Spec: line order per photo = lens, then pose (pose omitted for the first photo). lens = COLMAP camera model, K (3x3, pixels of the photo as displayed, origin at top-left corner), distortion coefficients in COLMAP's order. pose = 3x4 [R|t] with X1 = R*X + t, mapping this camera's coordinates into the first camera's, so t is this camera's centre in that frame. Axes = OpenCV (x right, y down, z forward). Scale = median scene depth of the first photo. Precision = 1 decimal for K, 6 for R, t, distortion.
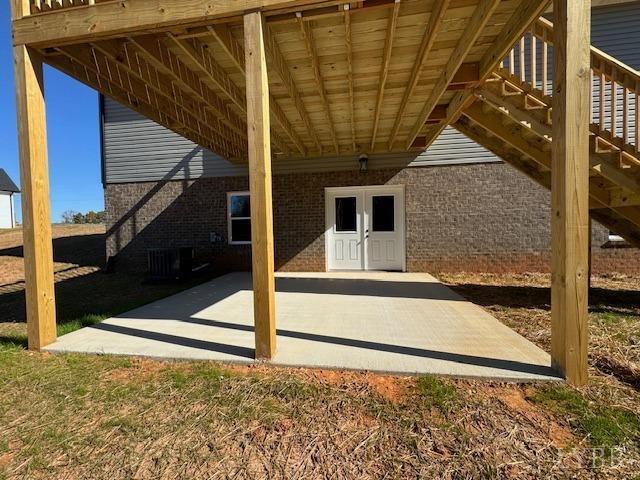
lens RADIAL K [[253.0, 0, 322.8], [0, 253.0, 237.5], [0, 0, 1]] dist [-0.002280, 0.000047]
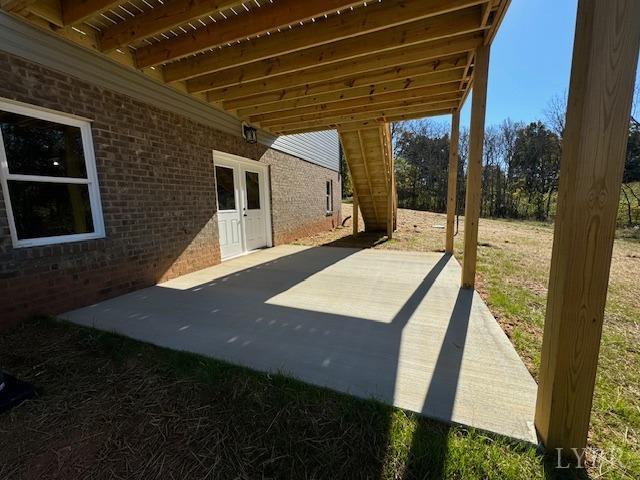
lens RADIAL K [[253.0, 0, 322.8], [0, 253.0, 237.5], [0, 0, 1]] dist [-0.002280, 0.000047]
pose [[0.226953, -0.116660, 0.966893, -0.652527], [0.040394, 0.993073, 0.110338, -0.013209], [-0.973068, 0.014015, 0.230093, 0.525516]]
